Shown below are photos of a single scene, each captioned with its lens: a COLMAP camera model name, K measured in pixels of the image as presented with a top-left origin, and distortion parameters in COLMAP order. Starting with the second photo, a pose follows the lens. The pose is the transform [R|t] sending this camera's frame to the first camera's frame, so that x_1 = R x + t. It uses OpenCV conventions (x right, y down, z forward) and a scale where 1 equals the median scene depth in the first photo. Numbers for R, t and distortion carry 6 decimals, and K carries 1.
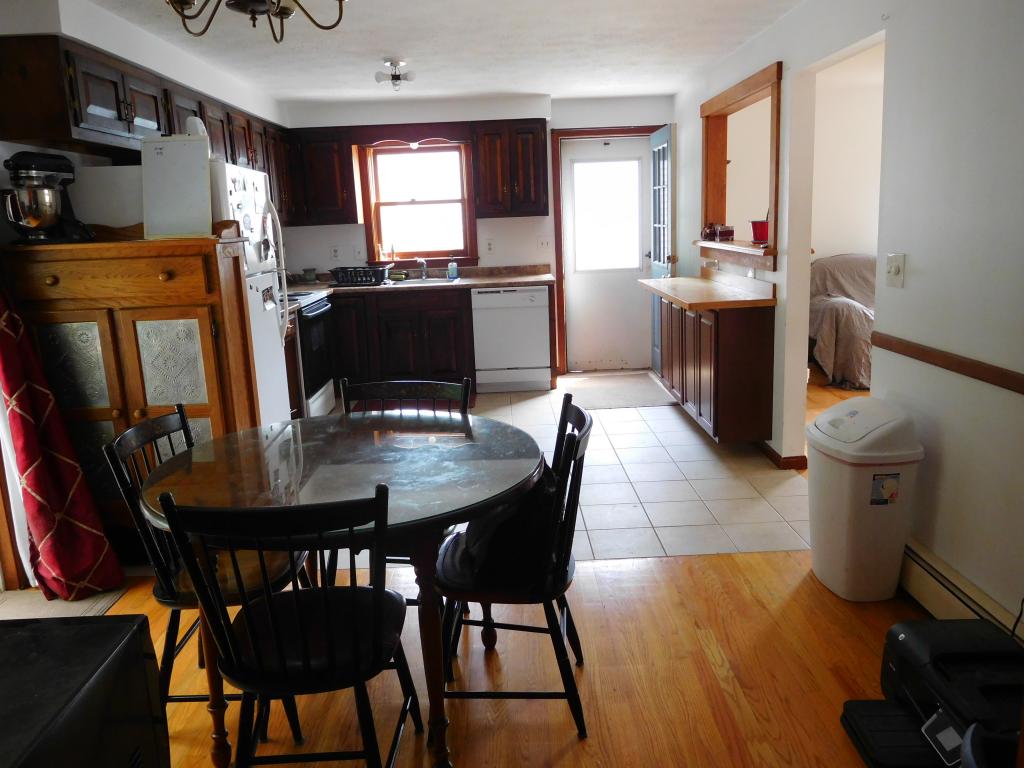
lens RADIAL K [[767.8, 0, 512.0], [0, 767.8, 384.0], [0, 0, 1]] dist [-0.009079, -0.010096]
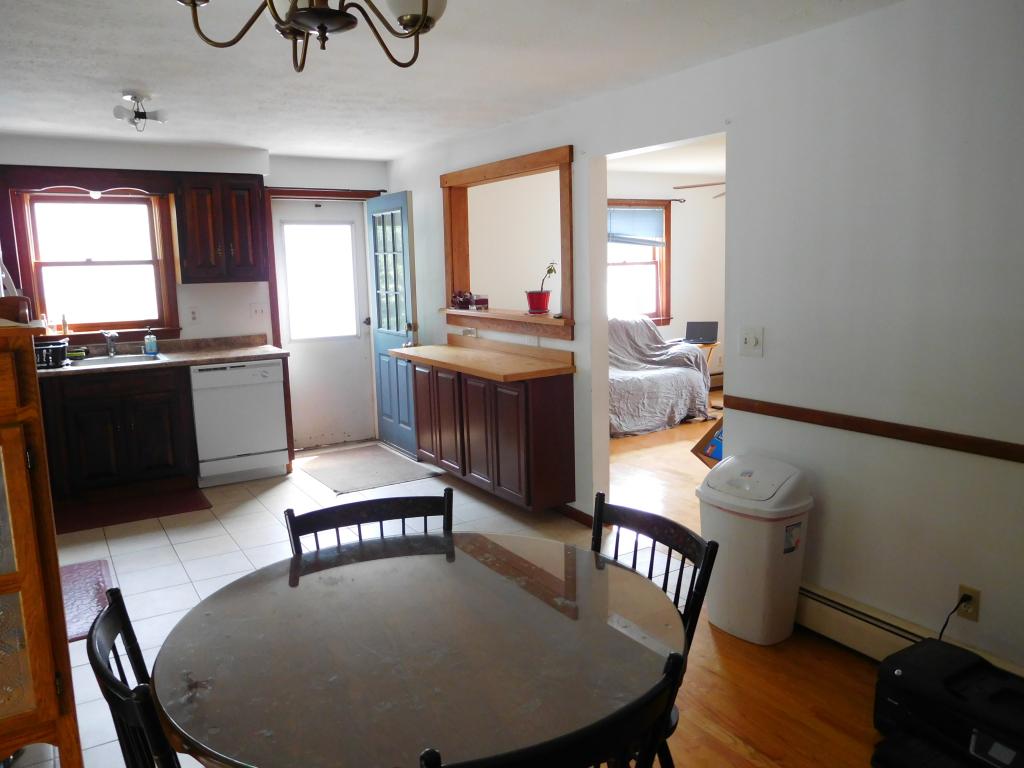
lens RADIAL K [[765.9, 0, 512.0], [0, 765.9, 384.0], [0, 0, 1]] dist [-0.010823, 0.004359]
pose [[0.856037, -0.059394, 0.513491, -0.180248], [0.096234, 0.994322, -0.045420, -0.031852], [-0.507878, 0.088297, 0.856892, 0.099400]]
